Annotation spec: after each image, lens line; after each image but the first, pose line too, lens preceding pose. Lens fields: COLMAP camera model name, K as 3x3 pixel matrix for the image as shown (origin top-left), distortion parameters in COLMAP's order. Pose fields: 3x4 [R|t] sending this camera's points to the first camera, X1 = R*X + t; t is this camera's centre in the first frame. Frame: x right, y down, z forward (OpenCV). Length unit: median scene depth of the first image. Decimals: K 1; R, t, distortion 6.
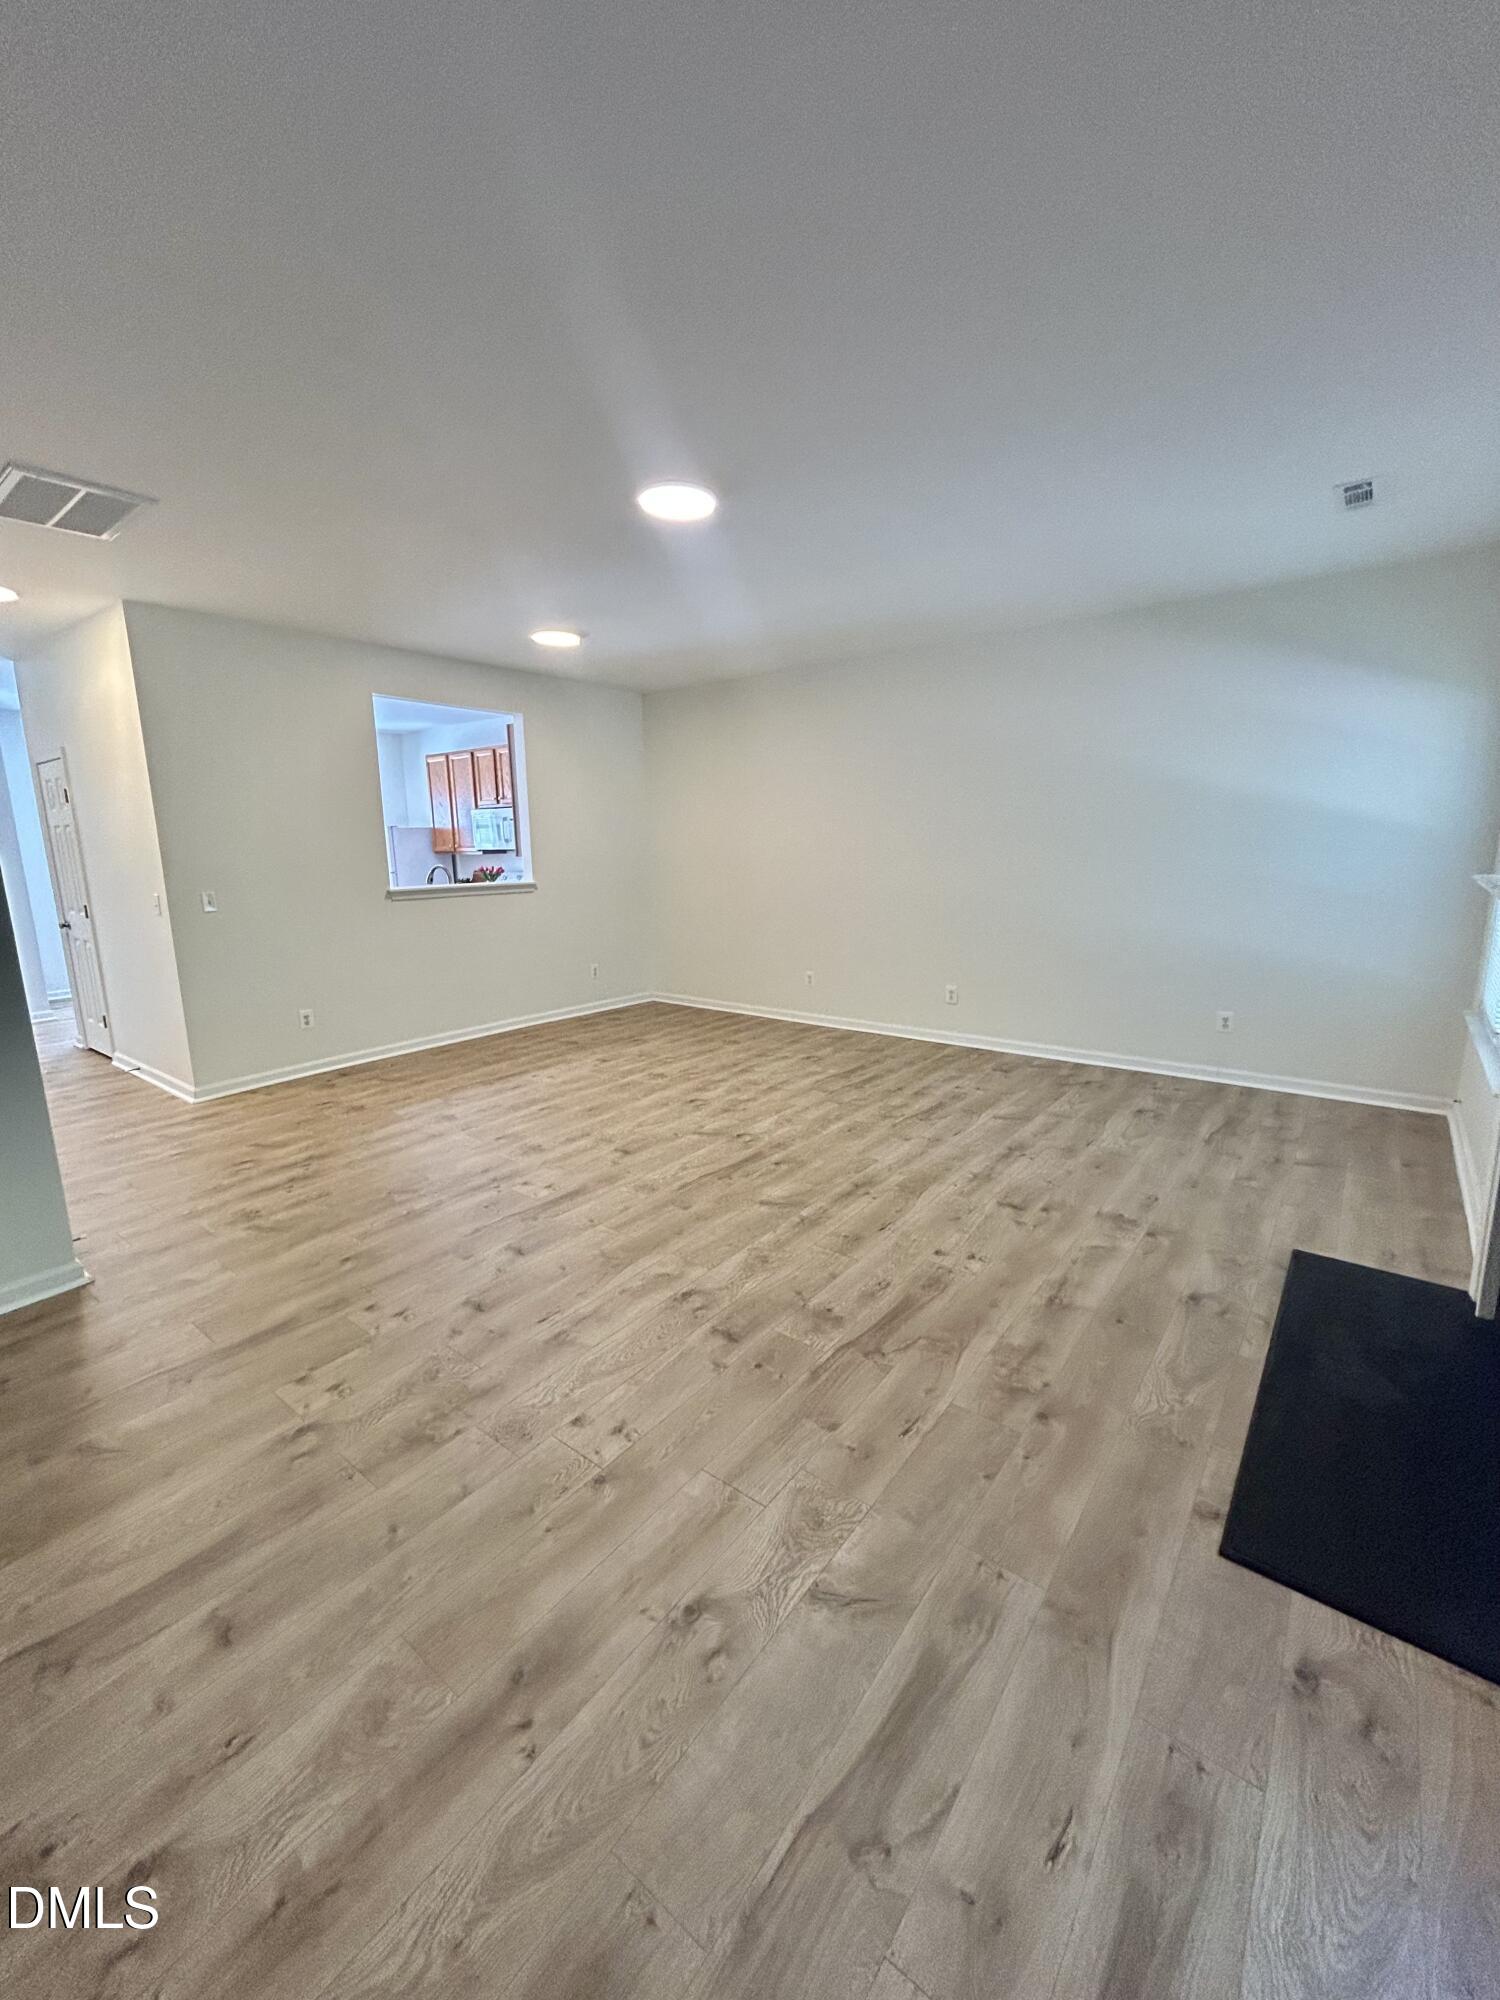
lens RADIAL K [[815.1, 0, 750.3], [0, 815.1, 996.2], [0, 0, 1]] dist [-0.003427, 0.000651]
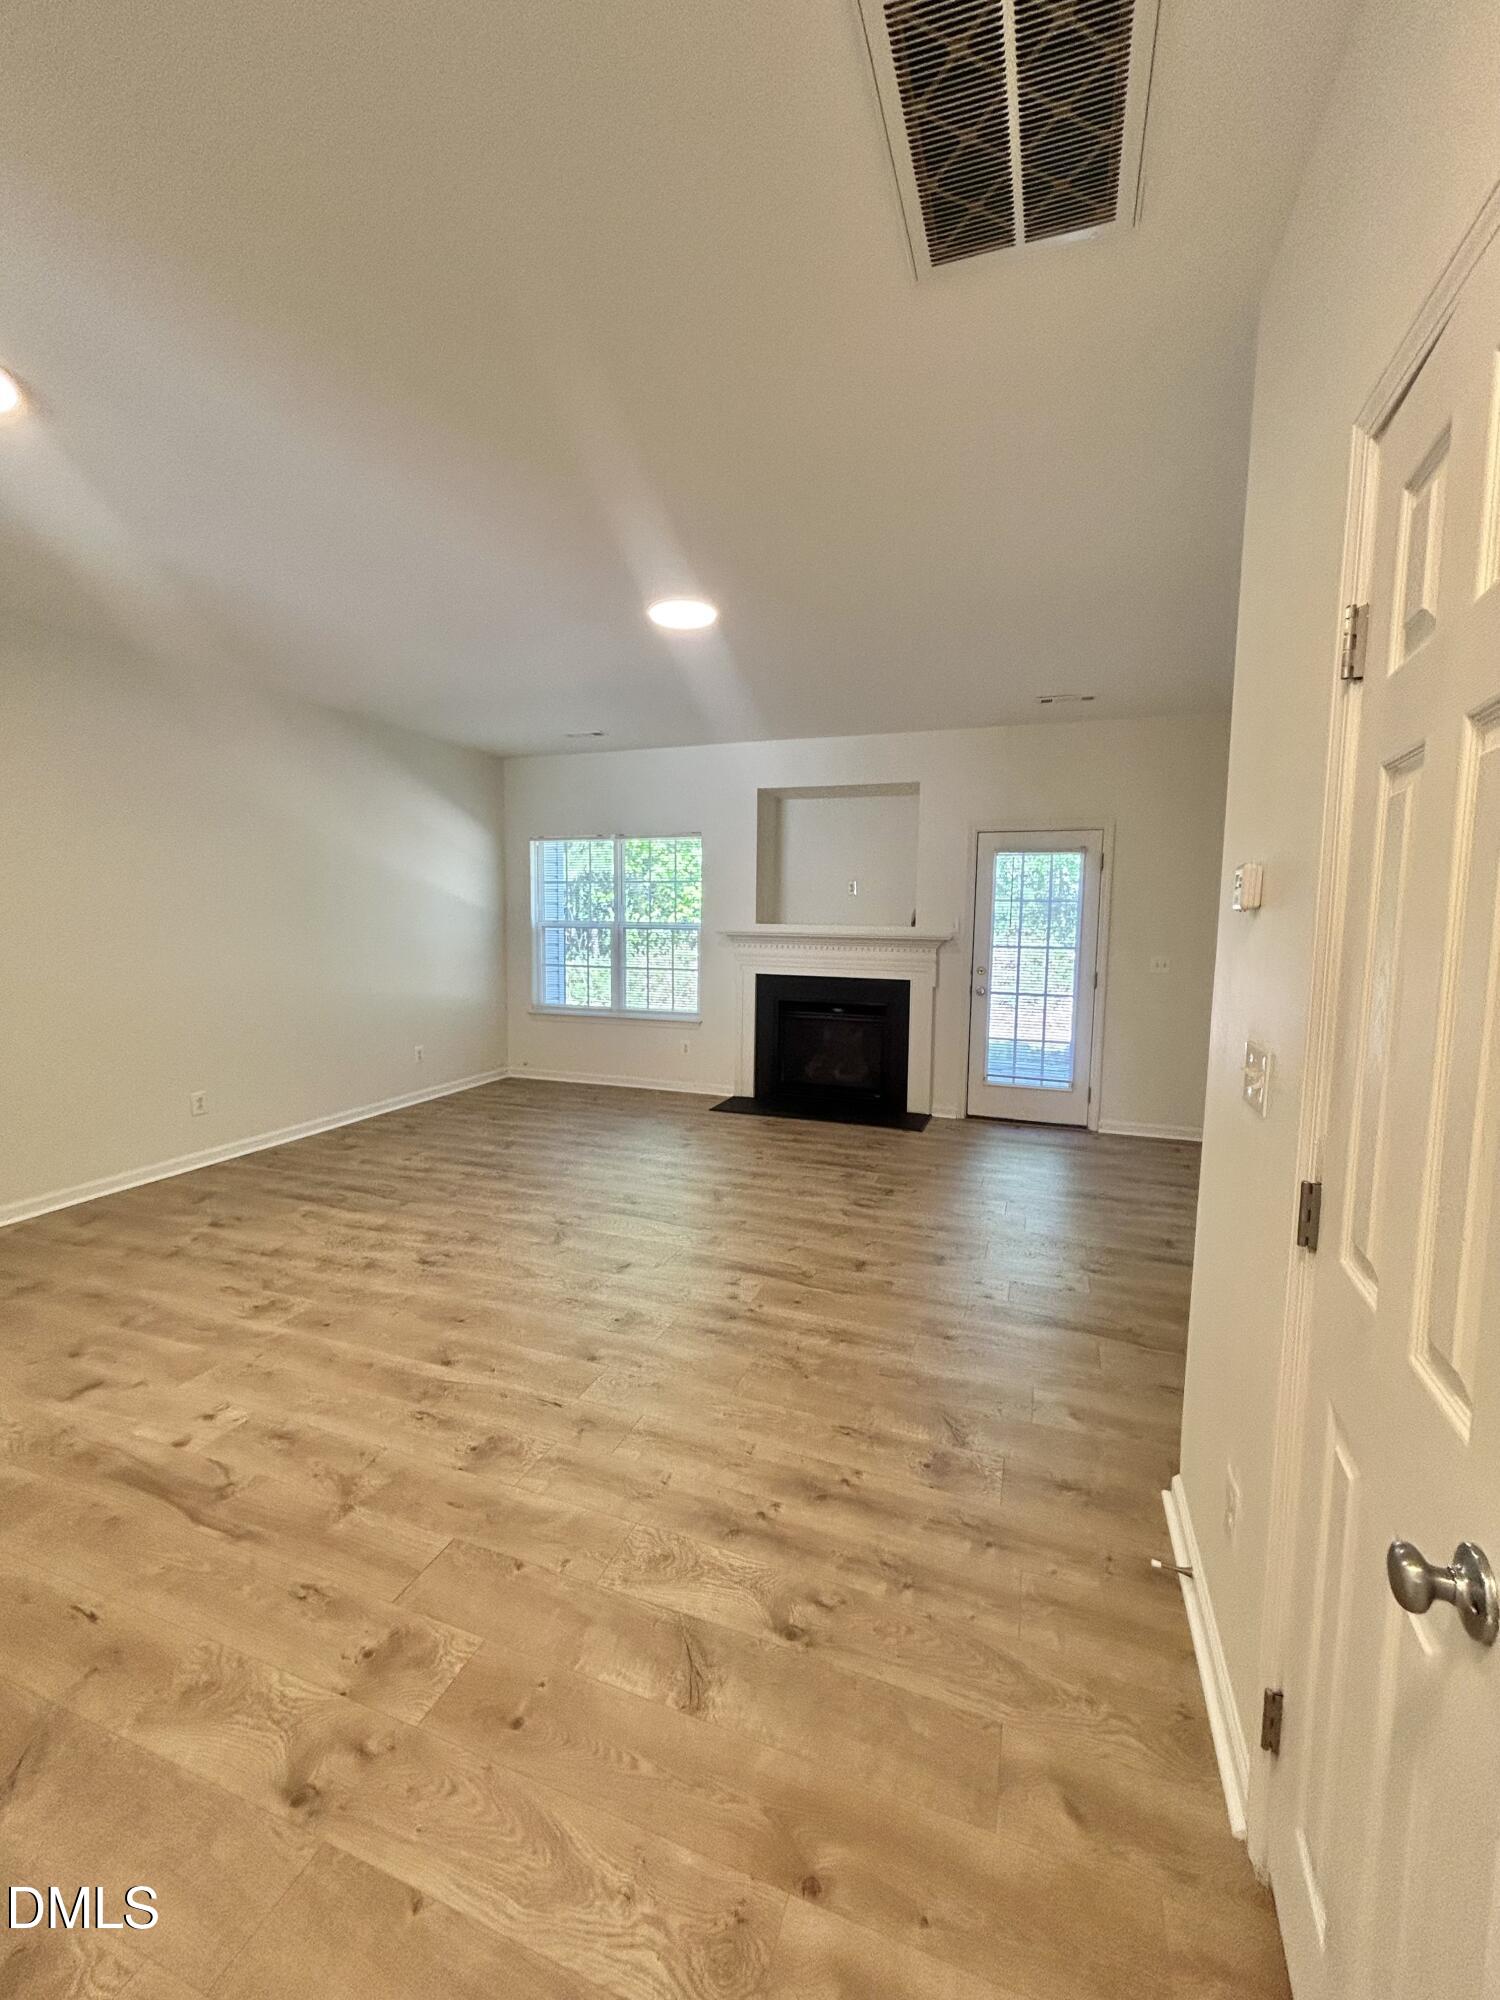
lens RADIAL K [[815.1, 0, 750.3], [0, 815.1, 996.2], [0, 0, 1]] dist [-0.003427, 0.000651]
pose [[-0.305947, -0.079323, 0.948738, -0.817722], [0.174446, 0.974981, 0.137772, -0.148692], [-0.935930, 0.207655, -0.284454, 0.886706]]
